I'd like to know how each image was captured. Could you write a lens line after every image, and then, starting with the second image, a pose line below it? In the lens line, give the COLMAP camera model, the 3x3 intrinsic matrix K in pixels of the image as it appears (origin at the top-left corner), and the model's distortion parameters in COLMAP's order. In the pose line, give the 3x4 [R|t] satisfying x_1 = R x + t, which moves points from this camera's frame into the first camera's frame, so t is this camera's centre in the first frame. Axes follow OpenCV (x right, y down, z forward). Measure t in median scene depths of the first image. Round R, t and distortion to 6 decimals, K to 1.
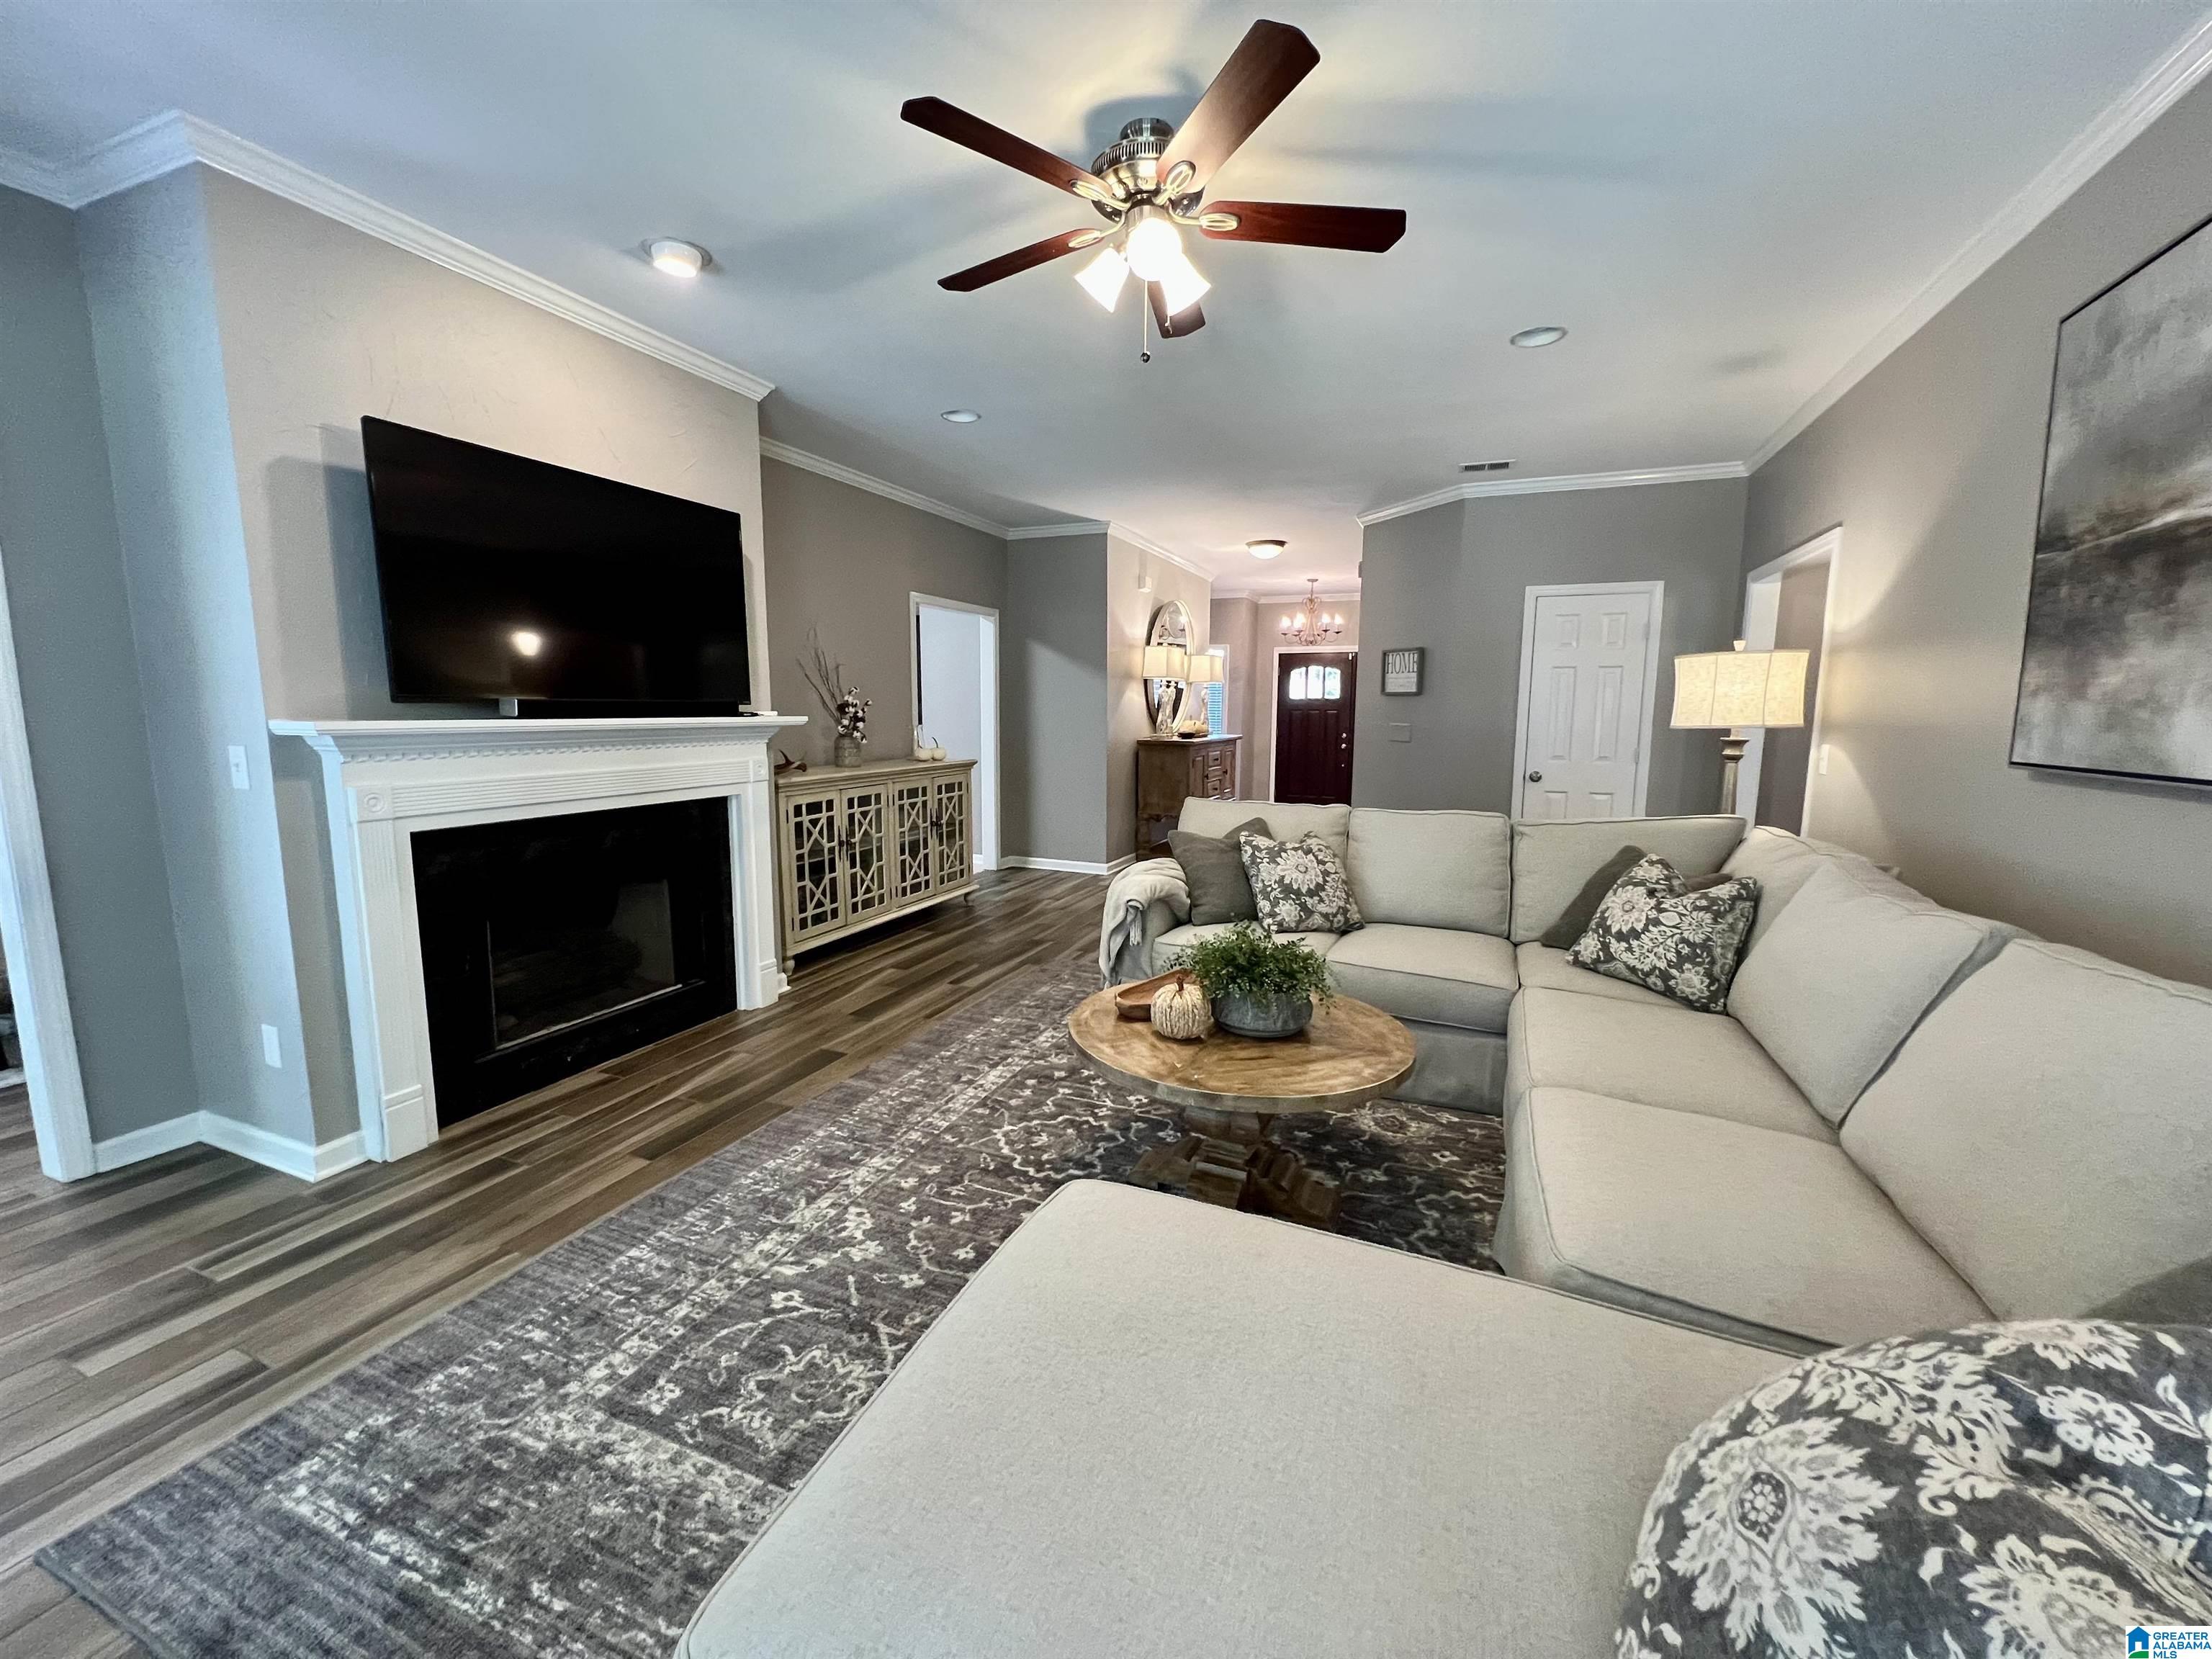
lens RADIAL K [[888.9, 0, 1106.8], [0, 888.9, 825.8], [0, 0, 1]] dist [0.001500, -0.000390]
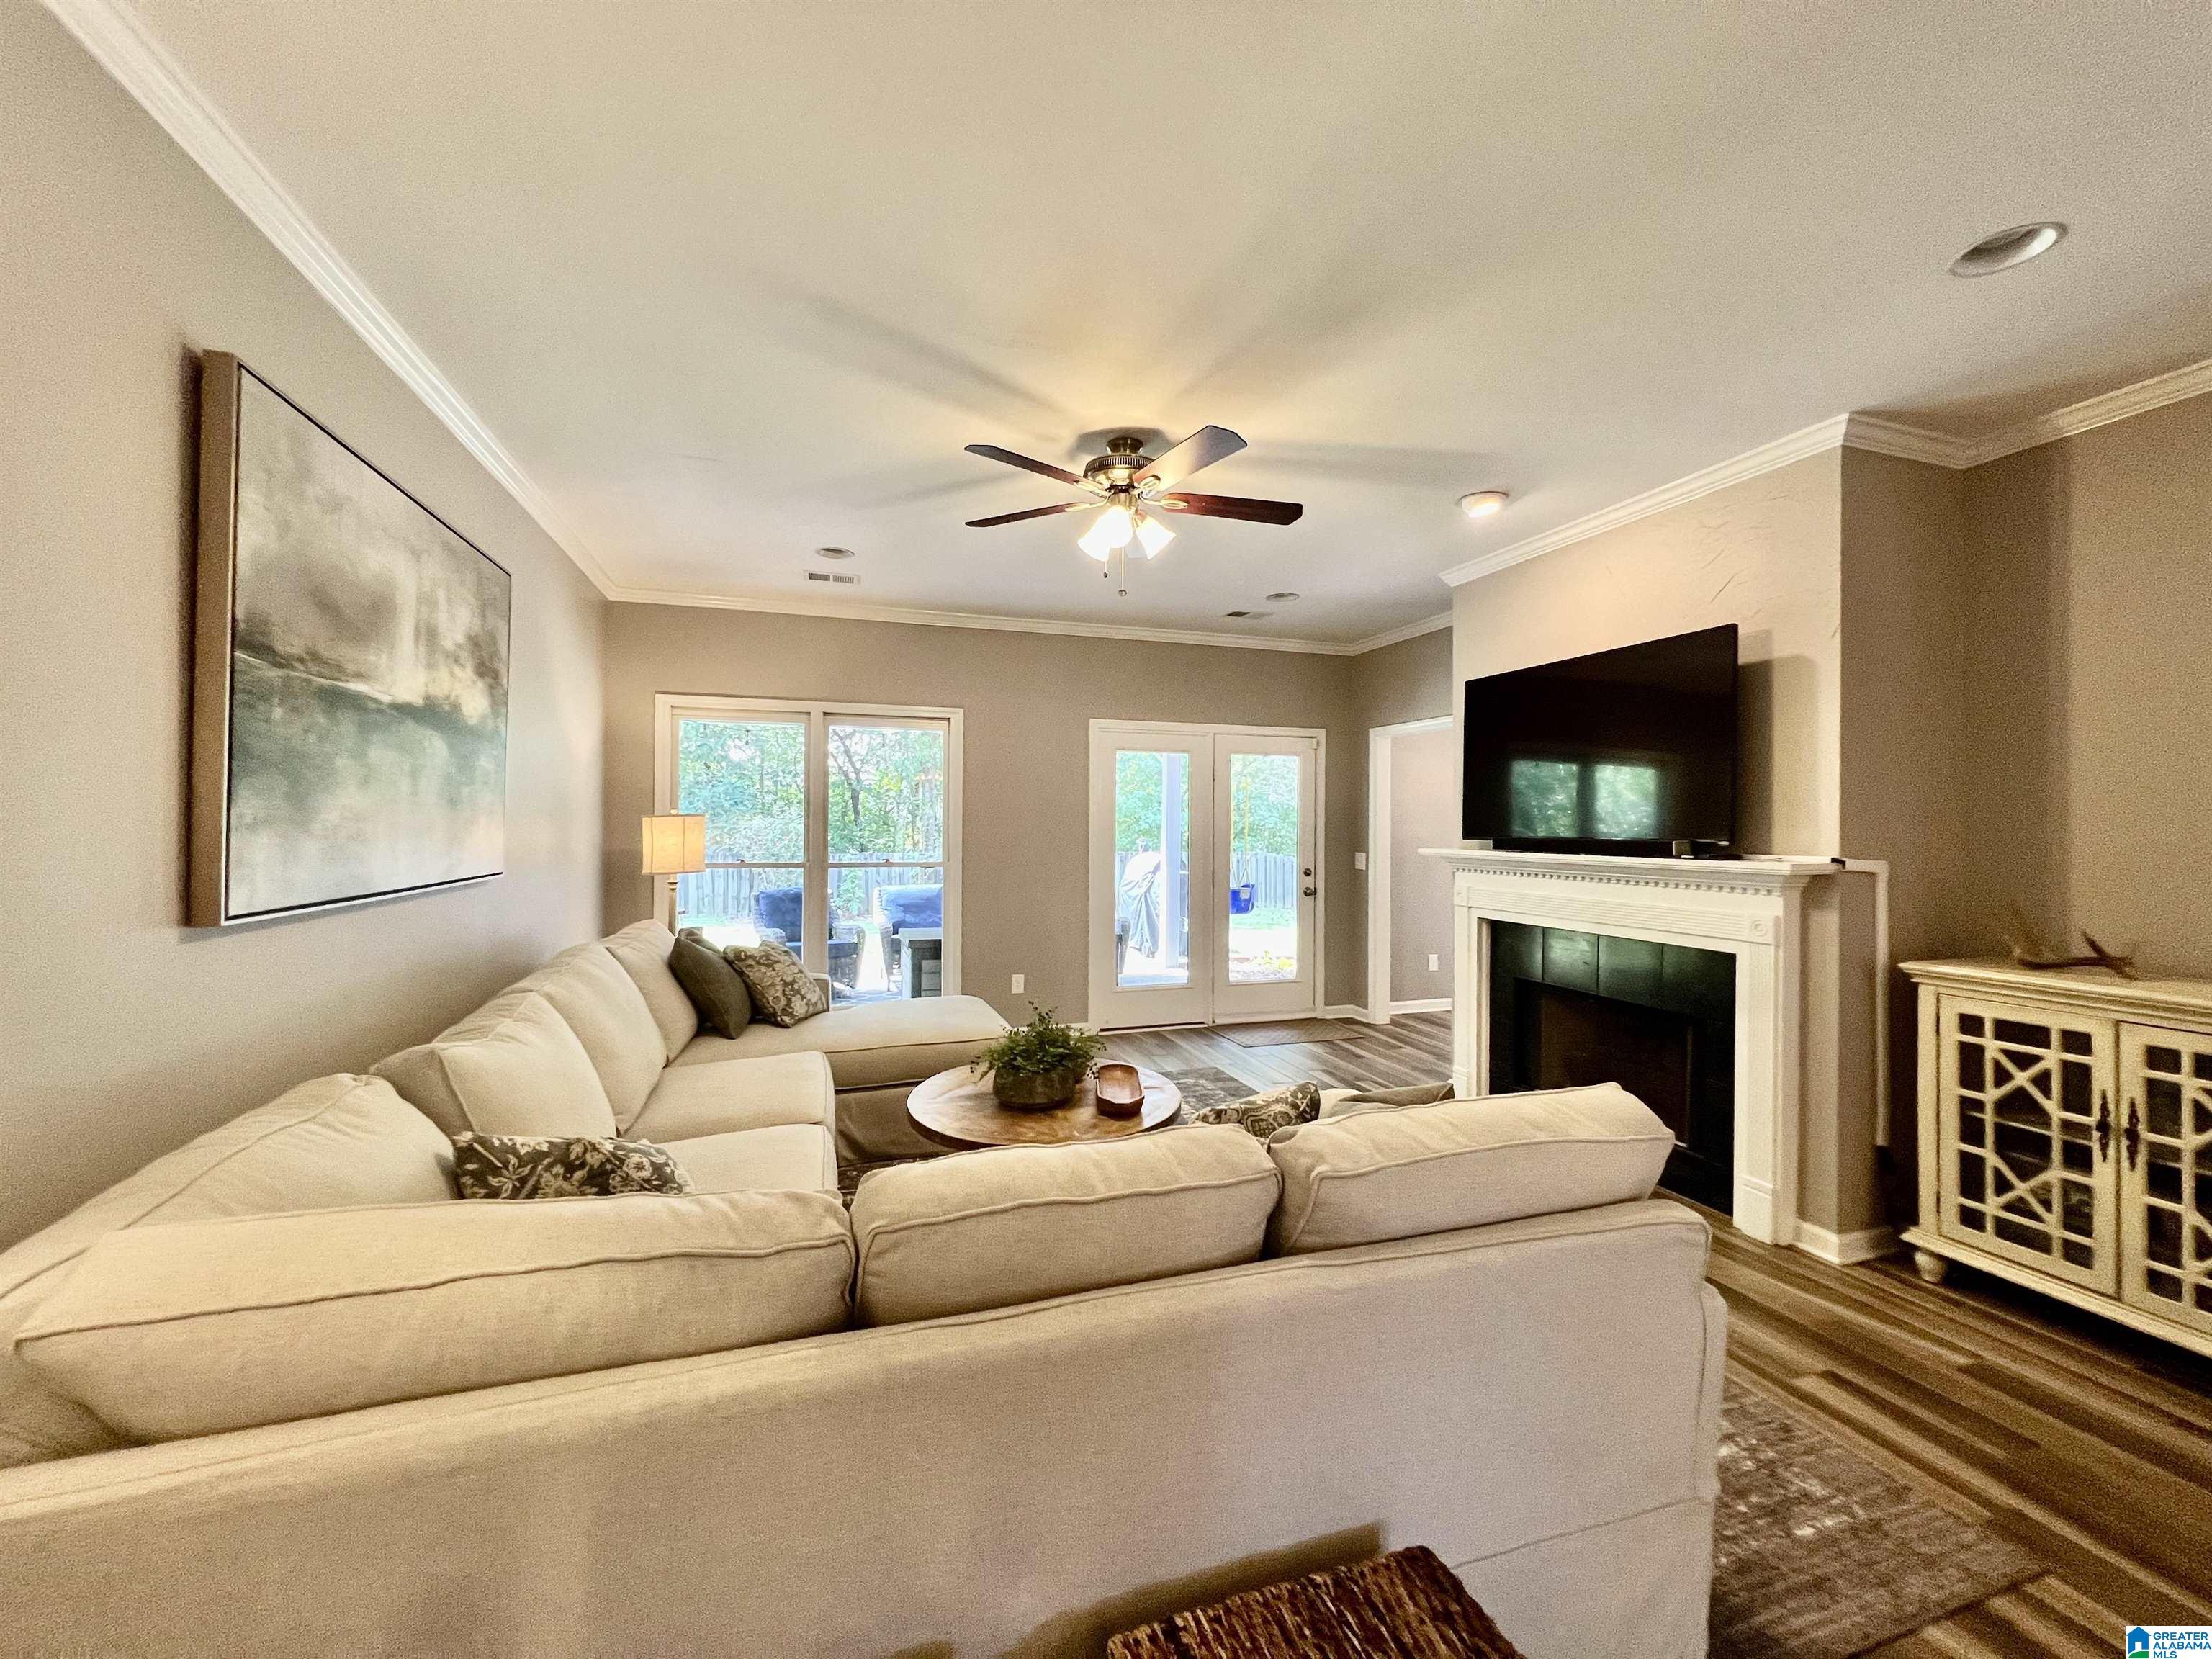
lens RADIAL K [[888.9, 0, 1106.8], [0, 888.9, 825.8], [0, 0, 1]] dist [0.001500, -0.000390]
pose [[-0.763582, -0.011286, -0.645612, 0.478756], [-0.095371, 0.990852, 0.095477, -0.148807], [0.638629, 0.134477, -0.757673, 1.041033]]
